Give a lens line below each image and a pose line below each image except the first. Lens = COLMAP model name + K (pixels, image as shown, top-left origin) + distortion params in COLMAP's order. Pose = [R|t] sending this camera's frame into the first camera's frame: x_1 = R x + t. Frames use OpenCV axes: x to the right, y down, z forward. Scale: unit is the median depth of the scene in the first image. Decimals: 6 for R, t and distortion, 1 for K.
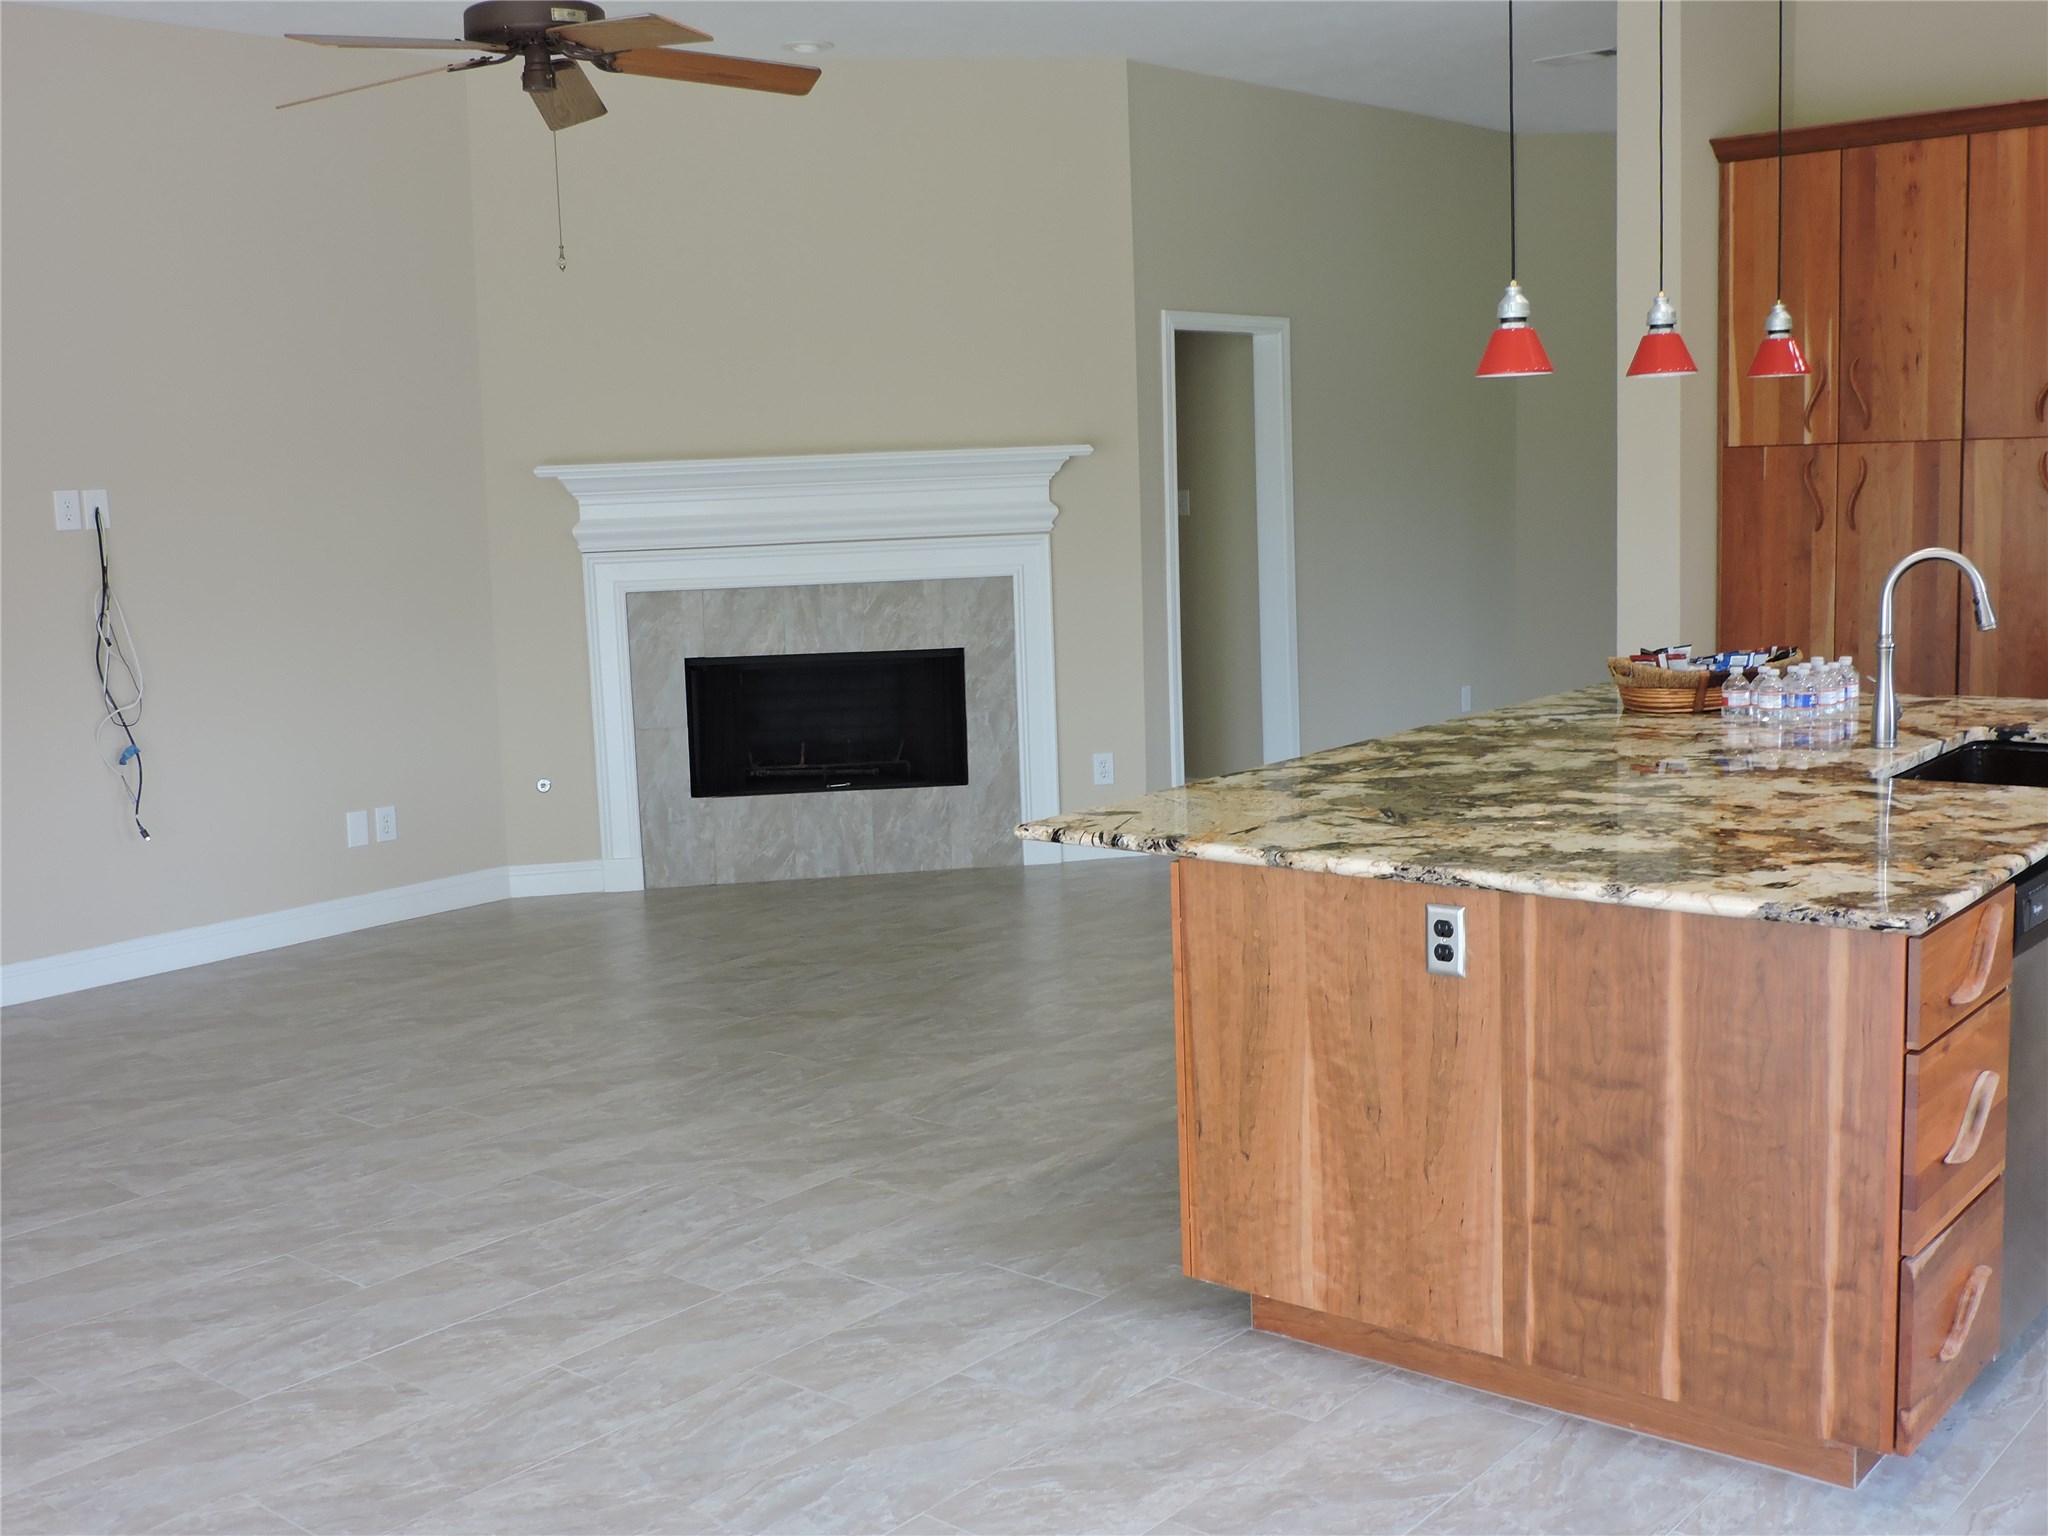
lens RADIAL K [[2133.4, 0, 1018.2], [0, 2133.4, 764.9], [0, 0, 1]] dist [-0.024947, 0.000000]
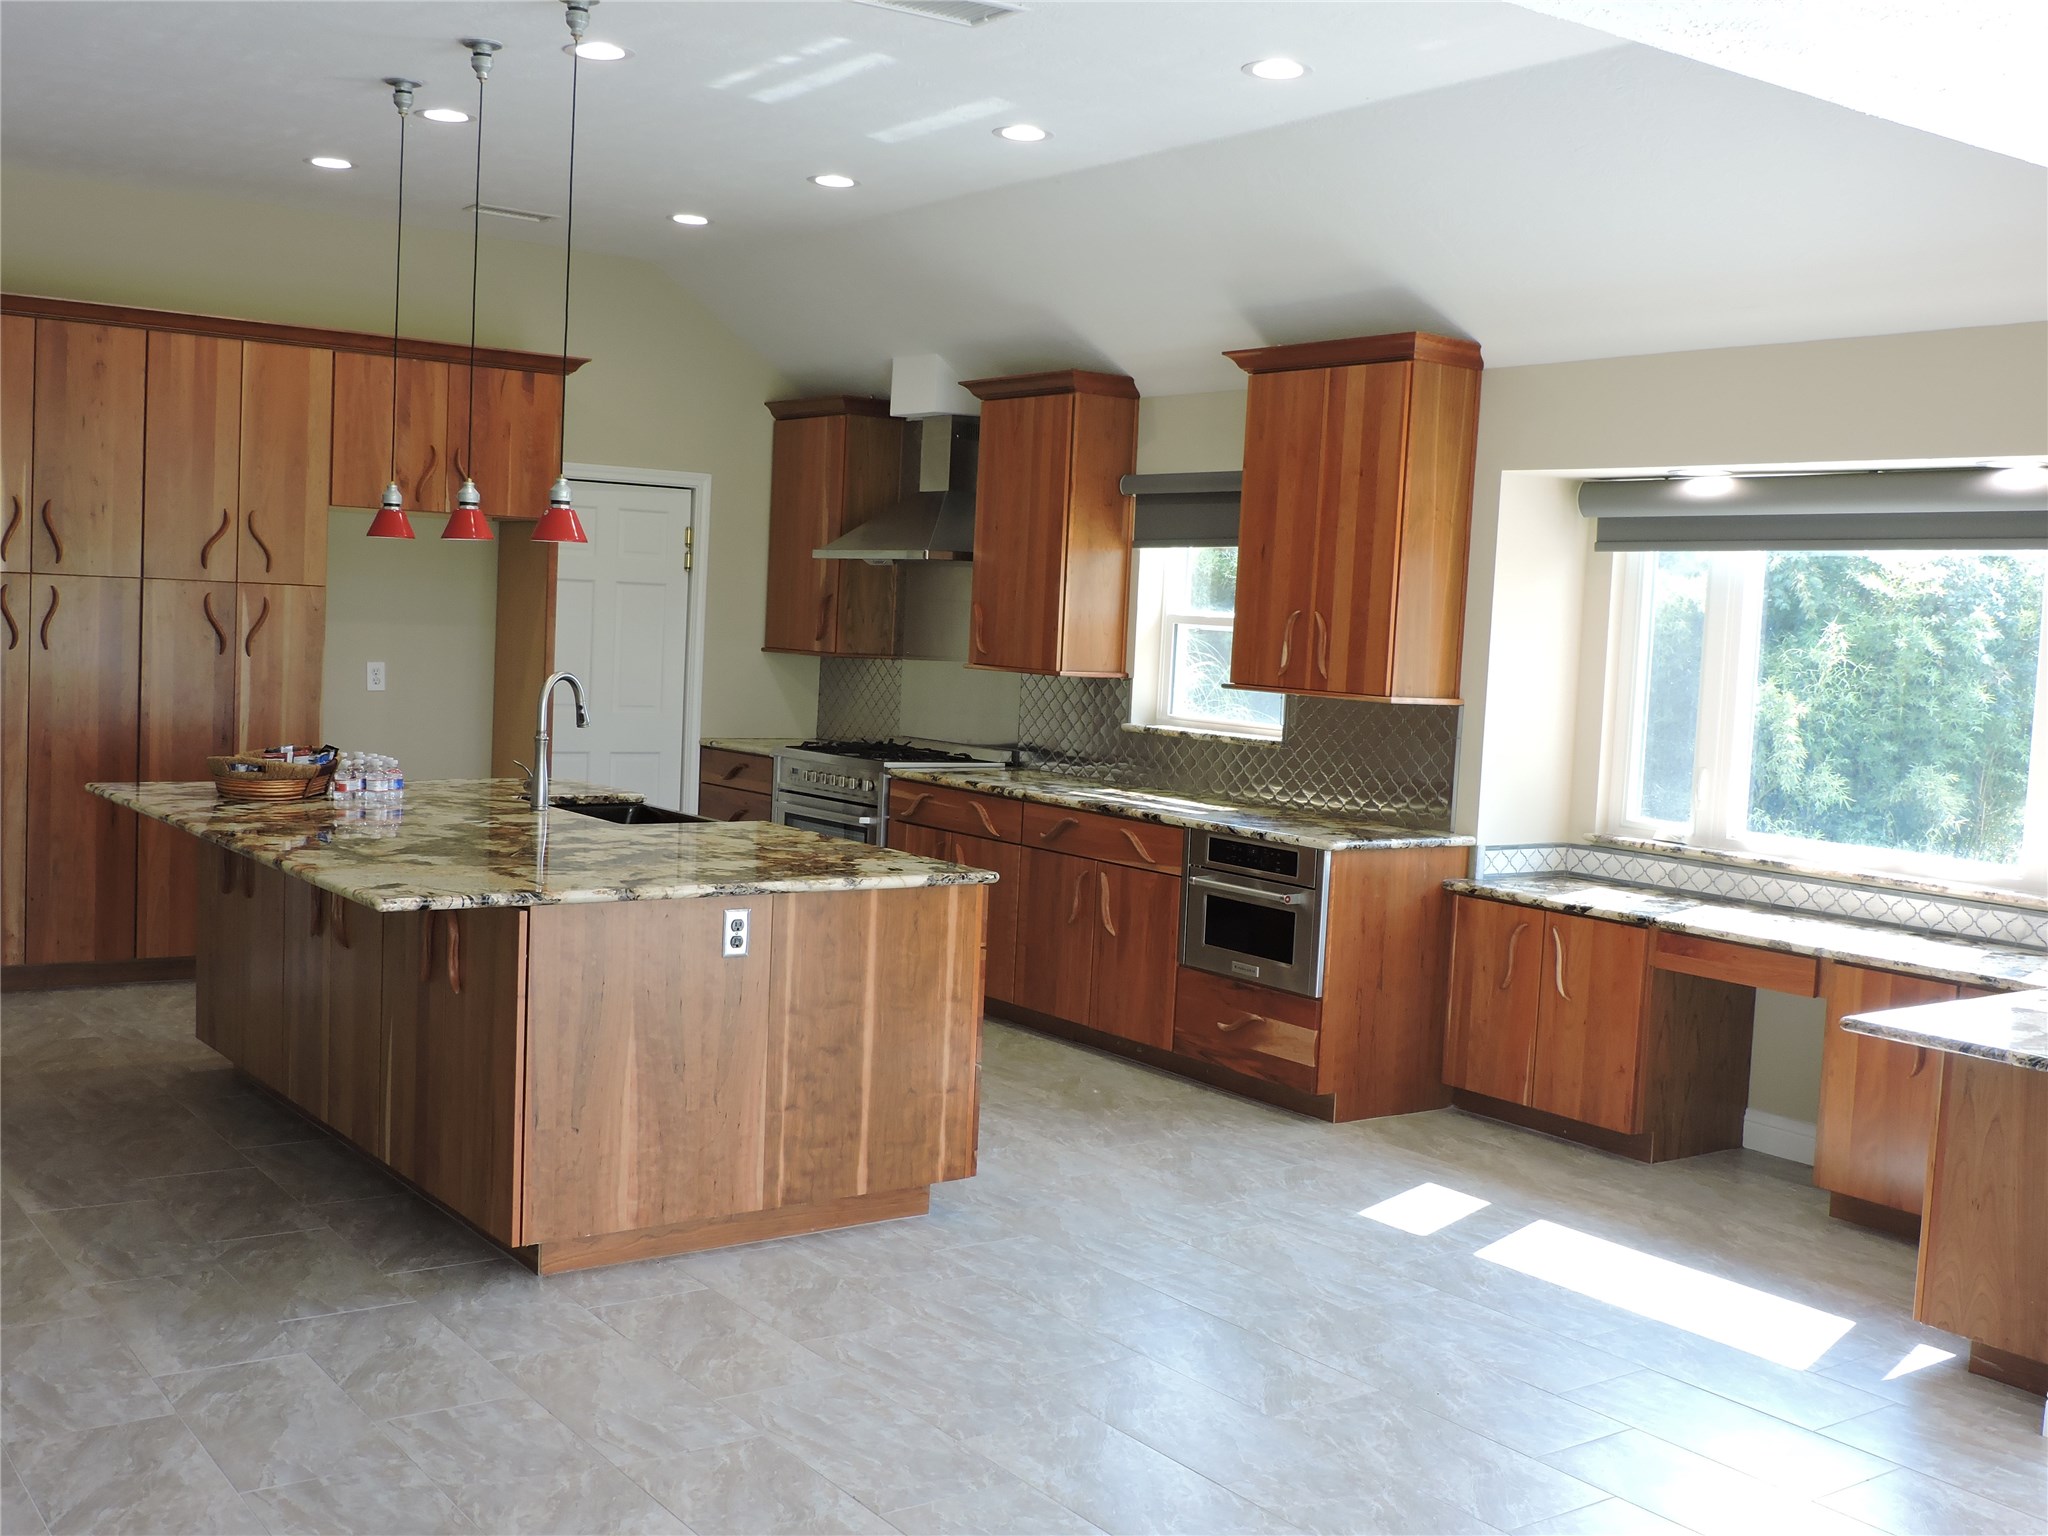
lens RADIAL K [[2133.4, 0, 1017.0], [0, 2133.4, 770.6], [0, 0, 1]] dist [-0.024947, 0.000000]
pose [[0.233310, -0.026261, 0.972048, -1.174584], [0.078998, 0.996843, 0.007970, -0.026096], [-0.969188, 0.074930, 0.234648, 0.453593]]
